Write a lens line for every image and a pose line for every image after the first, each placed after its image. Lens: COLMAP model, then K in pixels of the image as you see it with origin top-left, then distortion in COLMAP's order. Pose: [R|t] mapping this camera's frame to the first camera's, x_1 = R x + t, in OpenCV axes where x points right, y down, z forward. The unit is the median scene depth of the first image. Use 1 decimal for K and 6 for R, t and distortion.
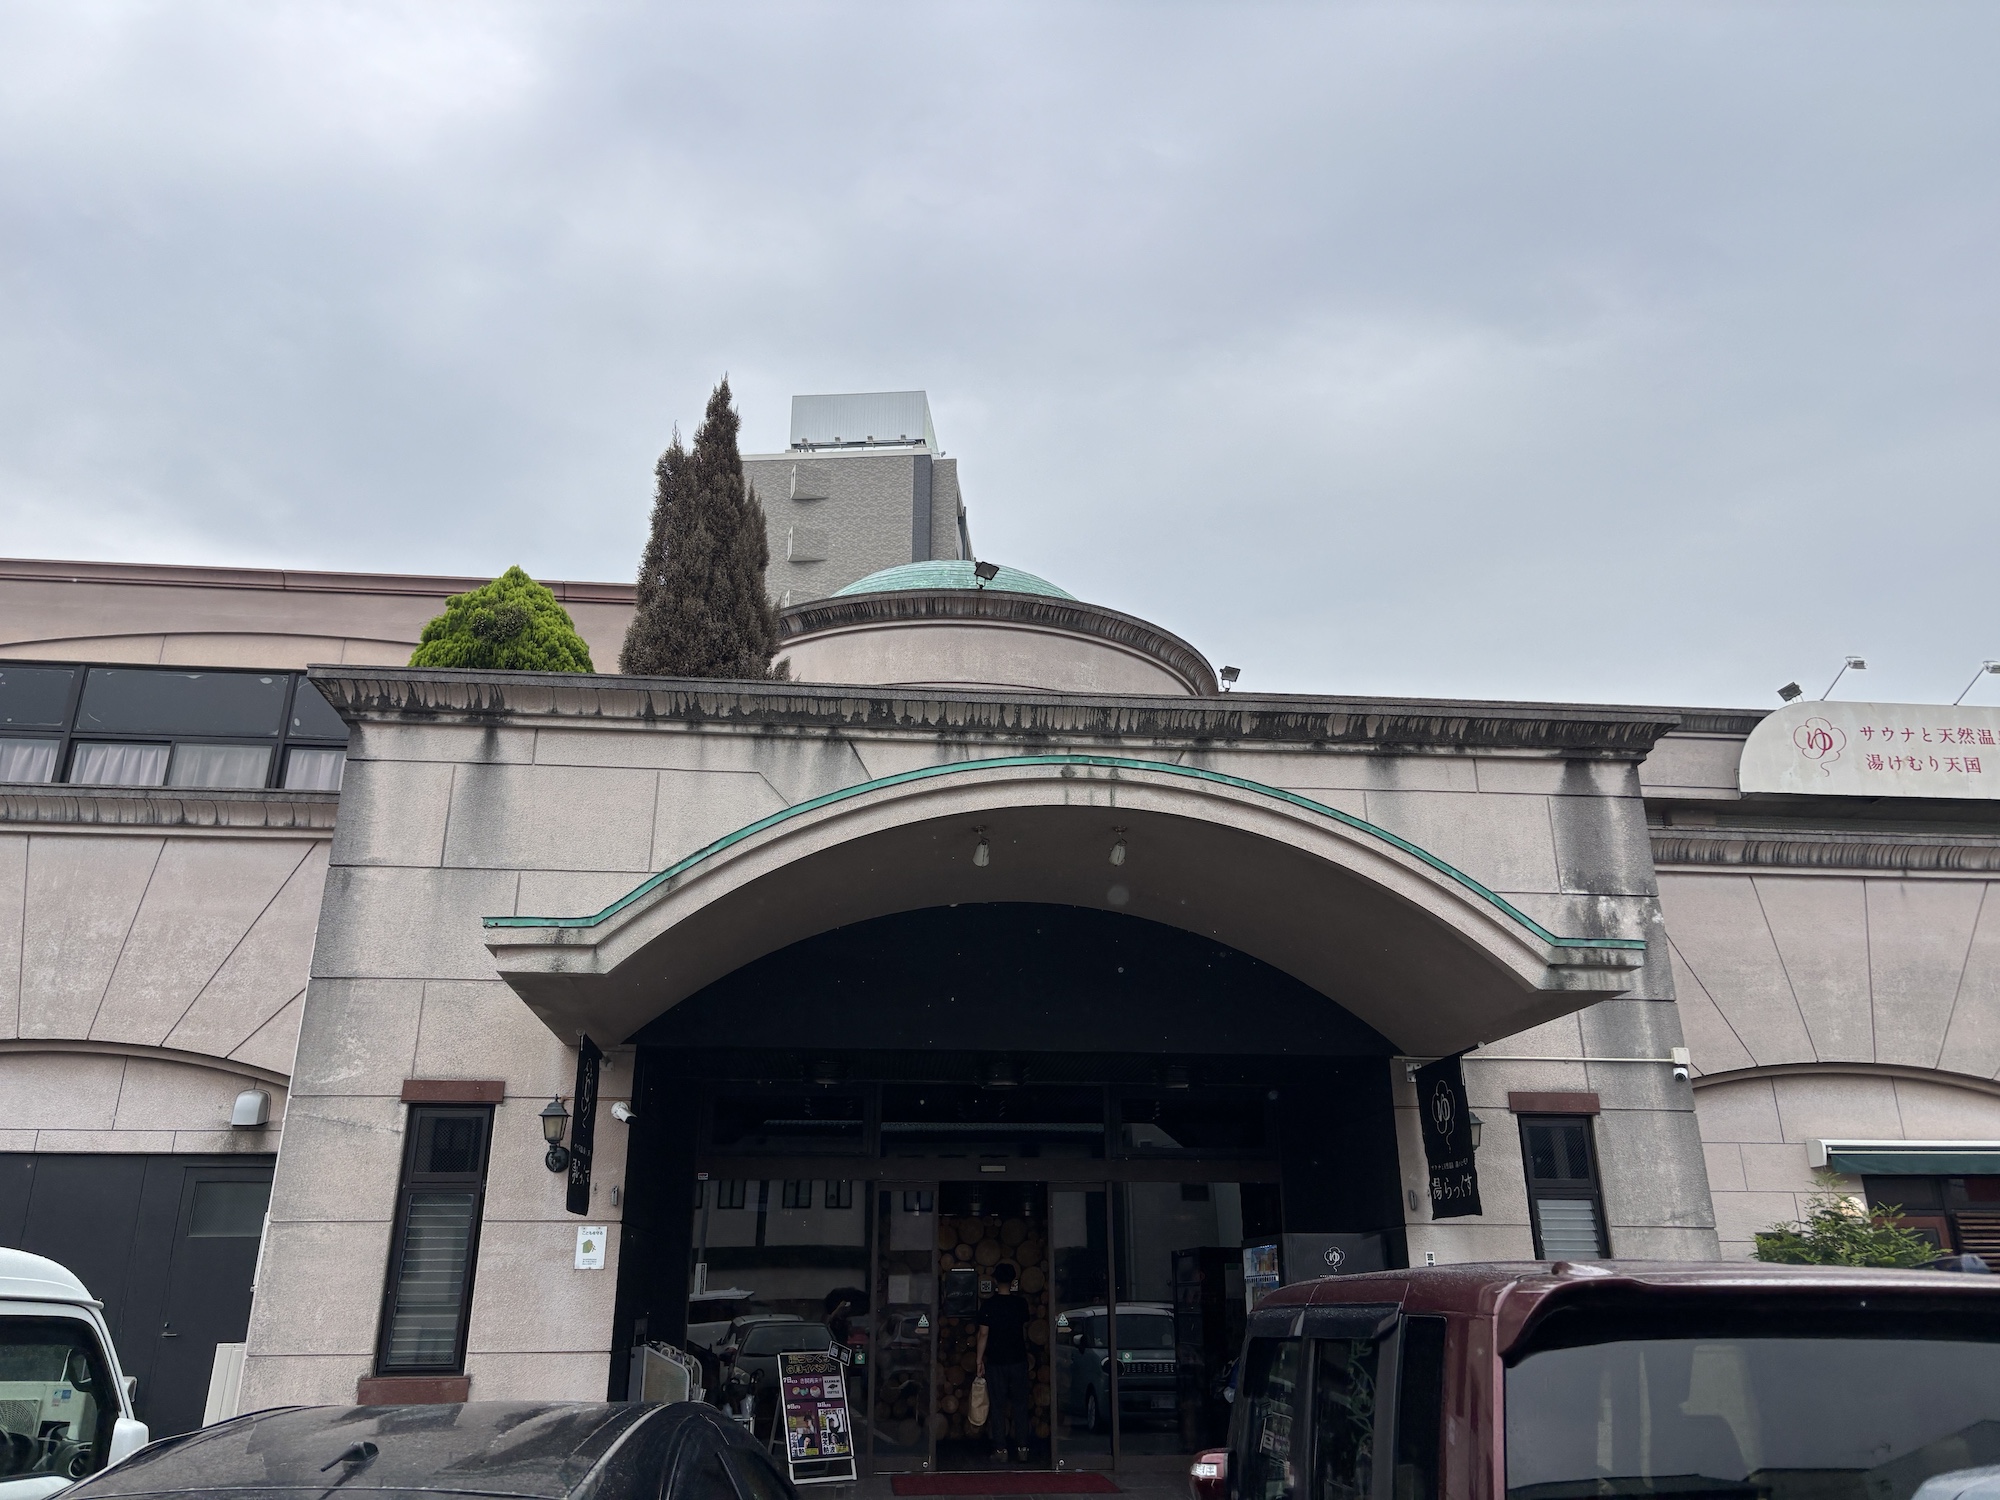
lens RADIAL K [[1505.6, 0, 998.4], [0, 1505.6, 746.4], [0, 0, 1]] dist [0.003112, 0.000478]
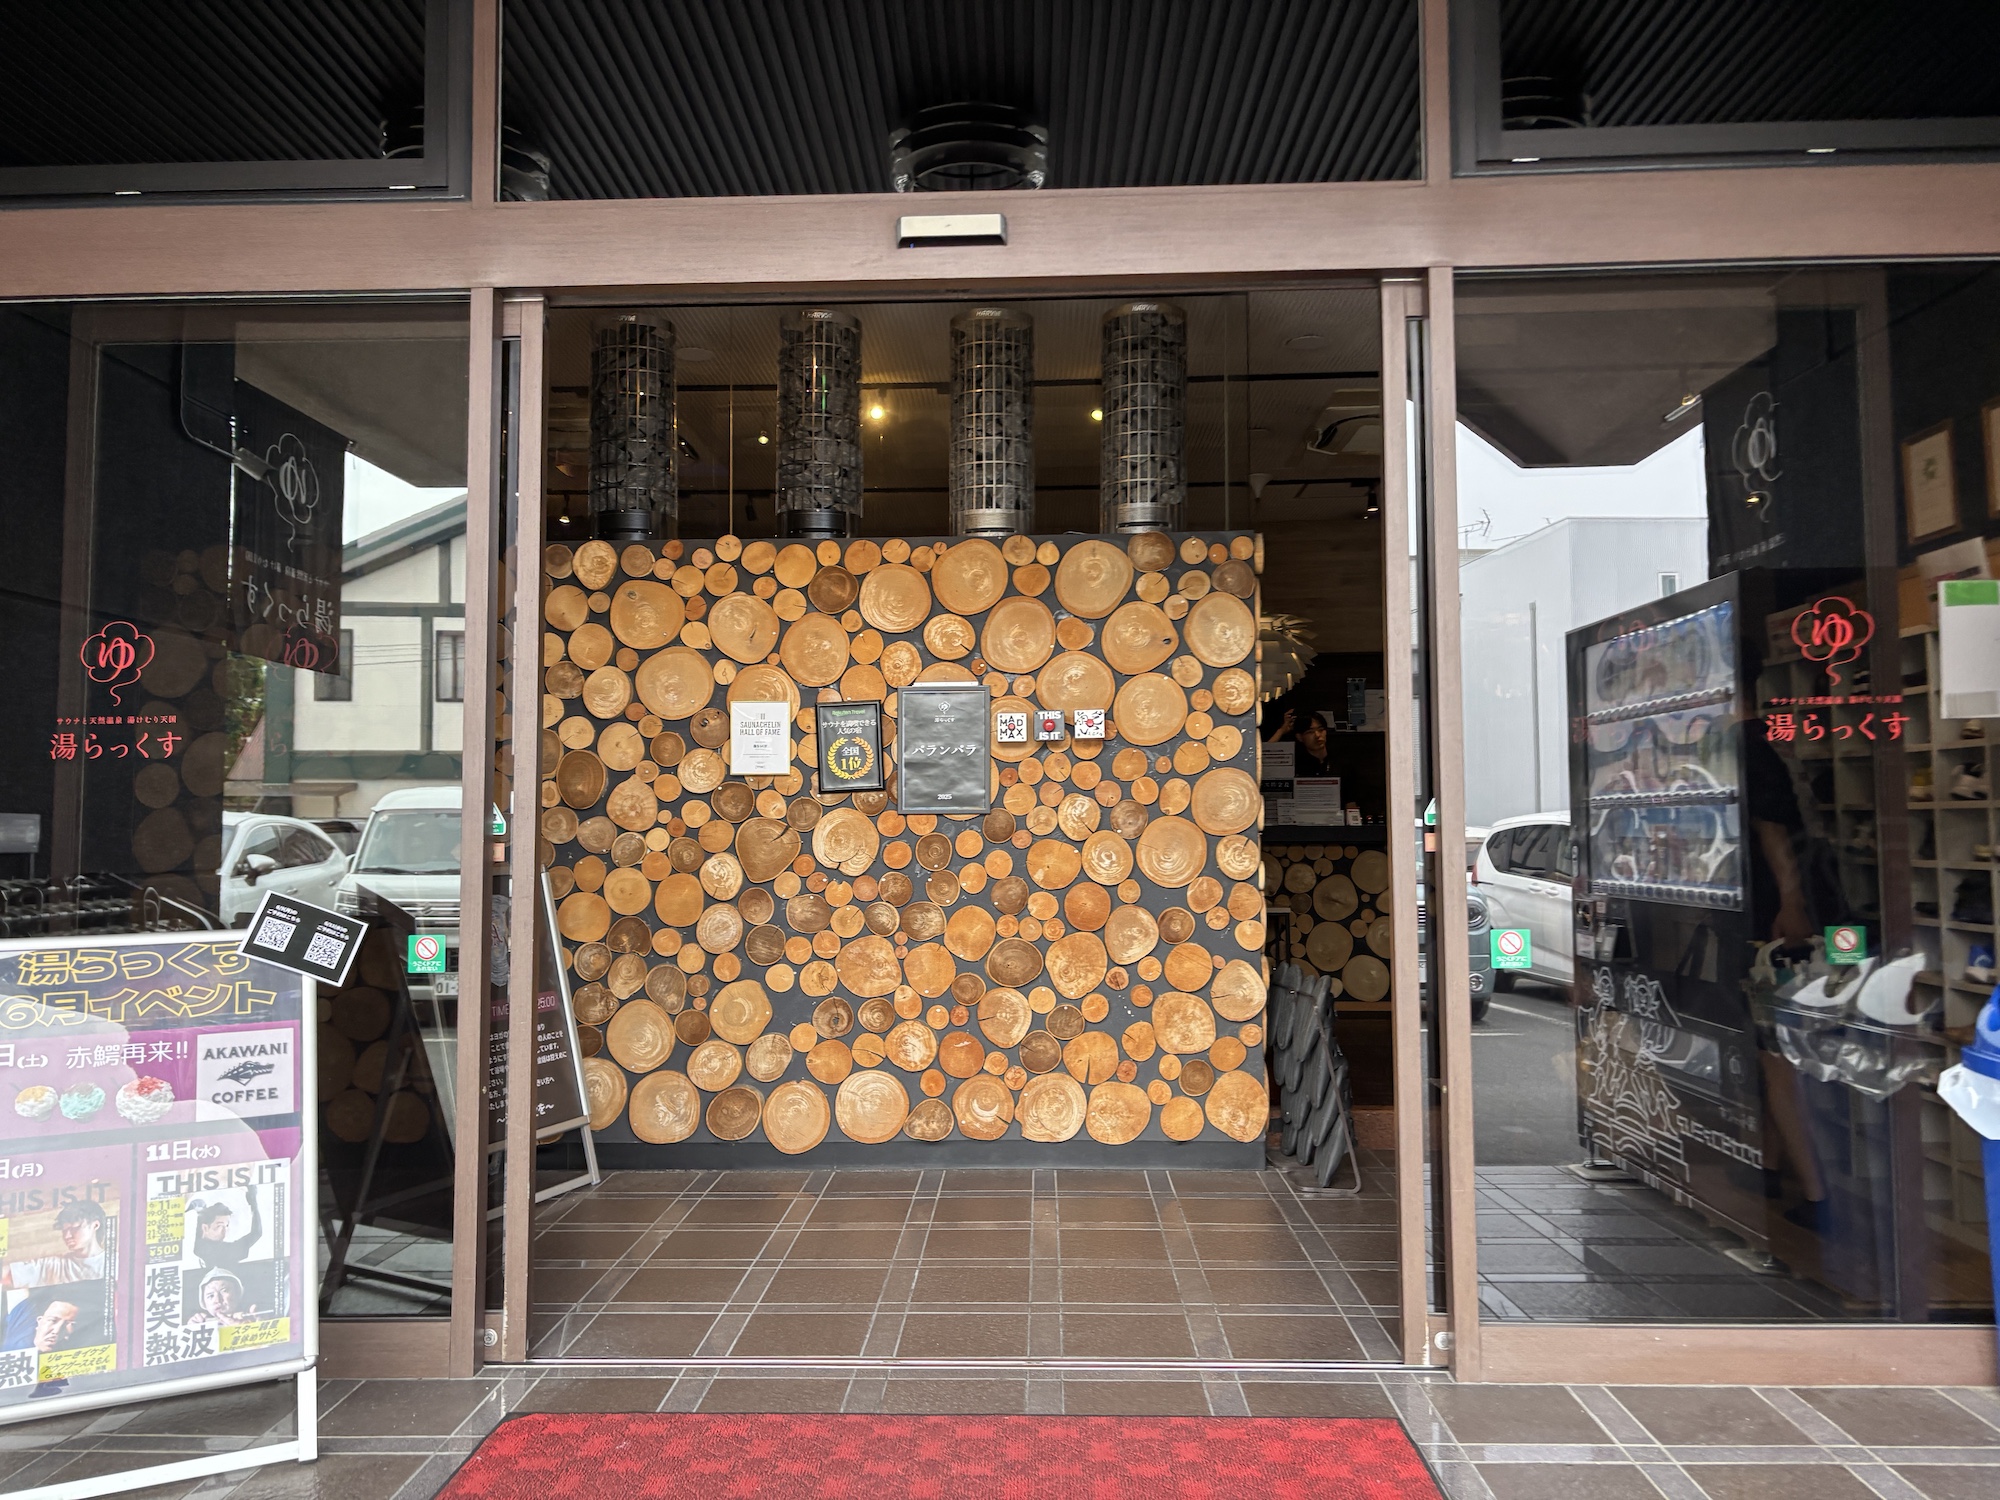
lens RADIAL K [[1505.6, 0, 996.1], [0, 1505.6, 752.3], [0, 0, 1]] dist [0.003112, 0.000478]
pose [[0.992243, -0.009241, -0.123969, 0.030853], [0.046088, 0.953512, 0.297809, 0.265578], [0.115454, -0.301213, 0.946542, 0.684512]]
